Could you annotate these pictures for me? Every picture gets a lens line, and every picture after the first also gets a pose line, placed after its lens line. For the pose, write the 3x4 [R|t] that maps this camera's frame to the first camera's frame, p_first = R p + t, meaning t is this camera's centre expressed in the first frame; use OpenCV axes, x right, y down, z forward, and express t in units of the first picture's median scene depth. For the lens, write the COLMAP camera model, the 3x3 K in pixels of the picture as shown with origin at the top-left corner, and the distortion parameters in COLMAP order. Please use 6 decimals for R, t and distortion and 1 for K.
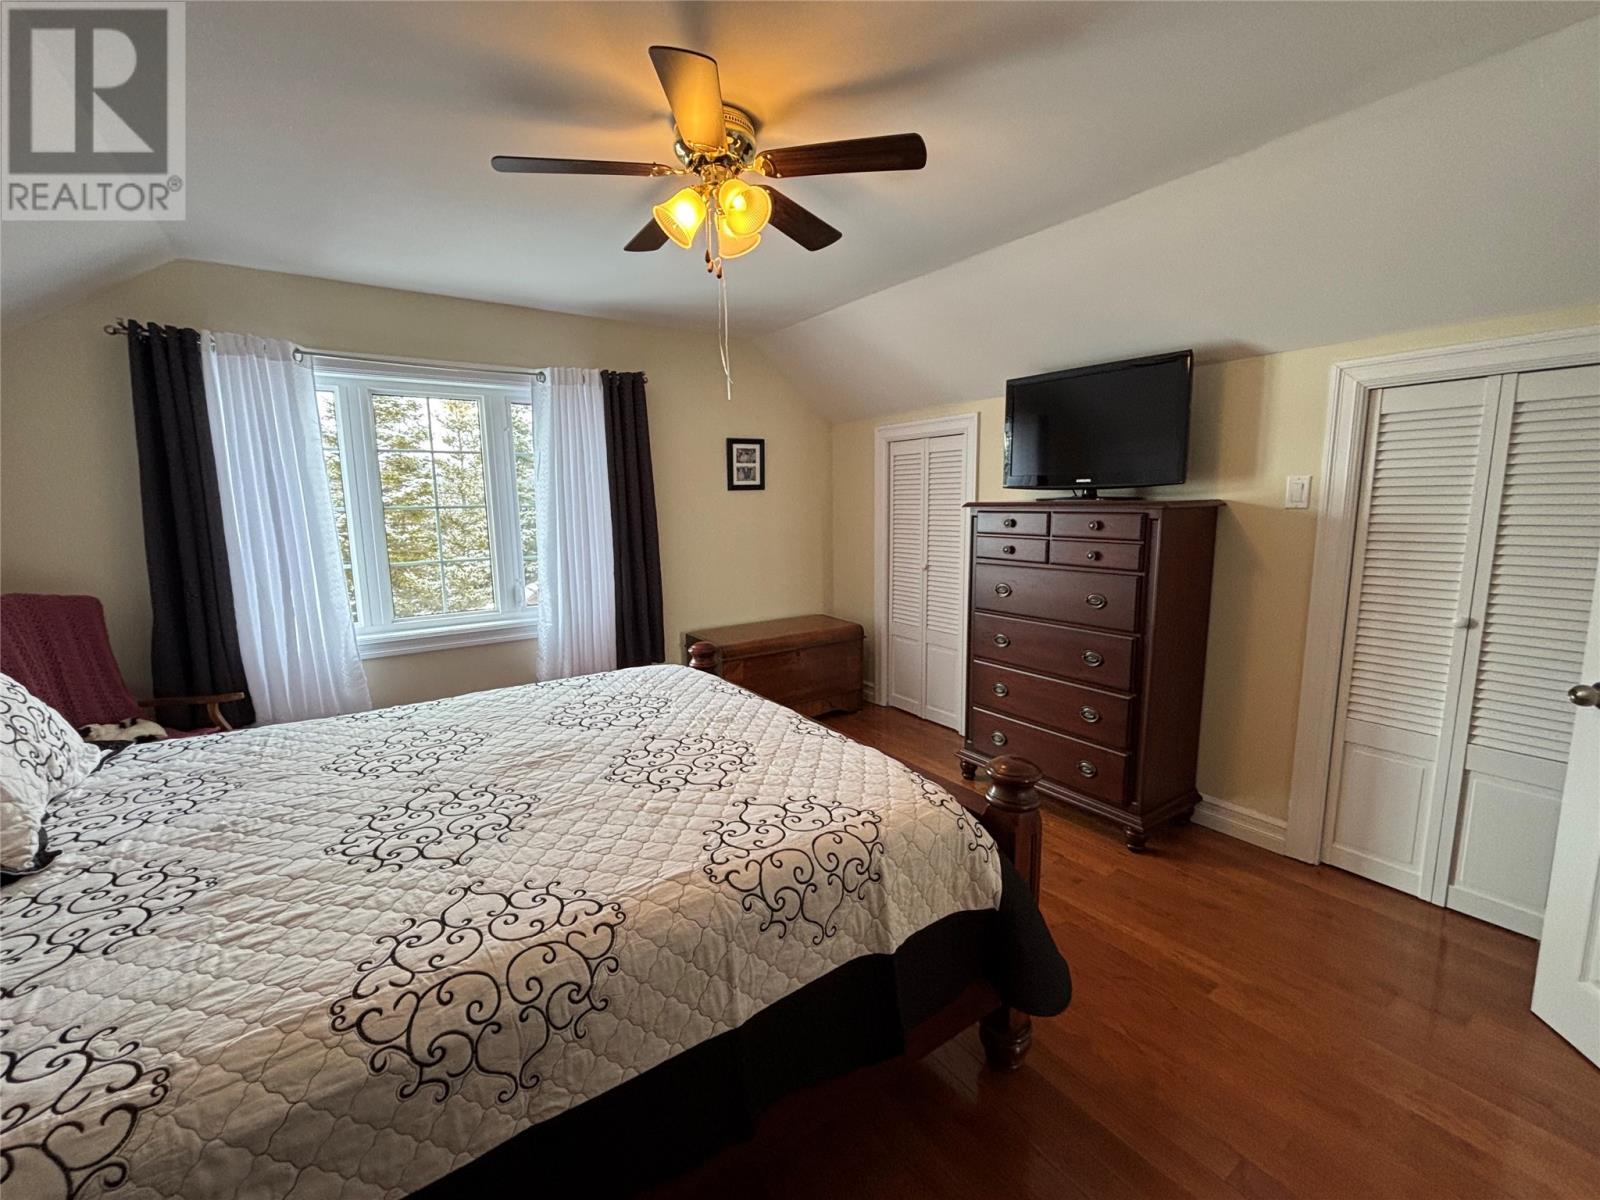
lens RADIAL K [[659.1, 0, 800.0], [0, 659.1, 600.0], [0, 0, 1]] dist [0.000224, -0.000148]
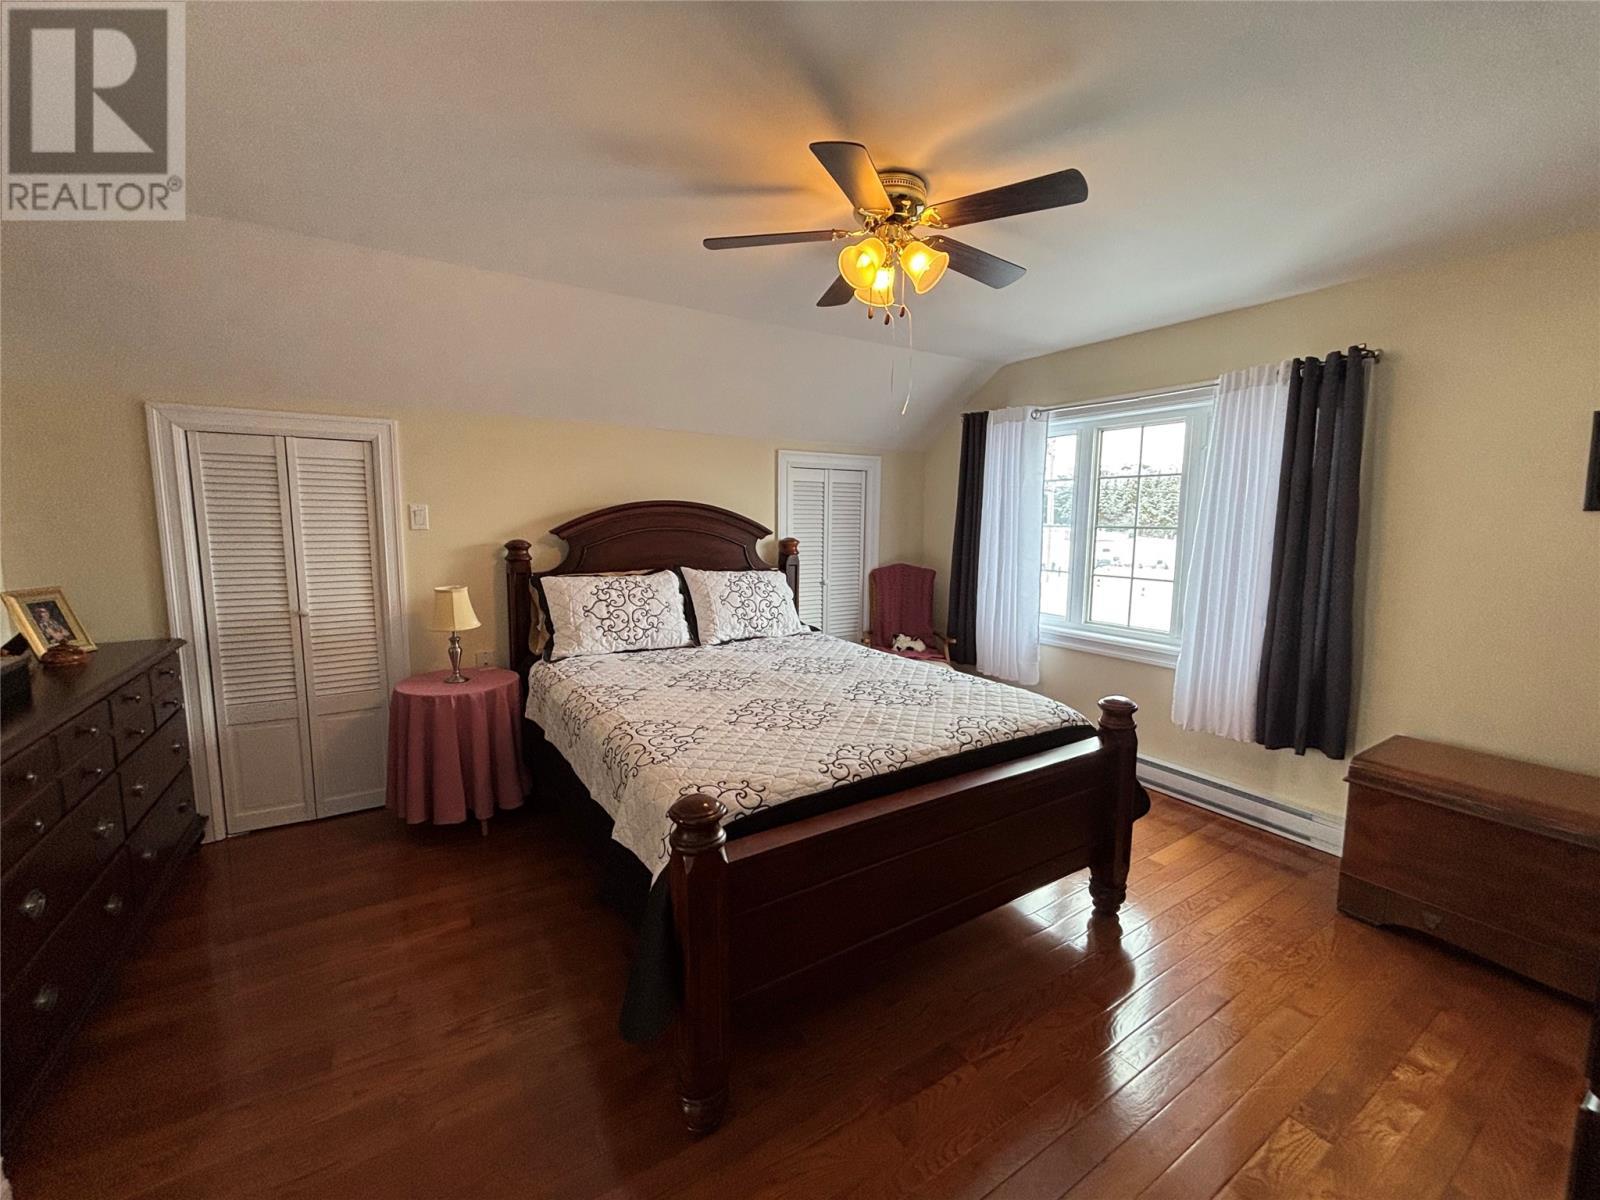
lens RADIAL K [[659.1, 0, 800.0], [0, 659.1, 600.0], [0, 0, 1]] dist [0.000224, -0.000148]
pose [[-0.041091, 0.131619, -0.990448, 1.080734], [-0.173279, 0.975326, 0.136798, -0.161772], [0.984015, 0.177245, -0.017270, 1.005889]]
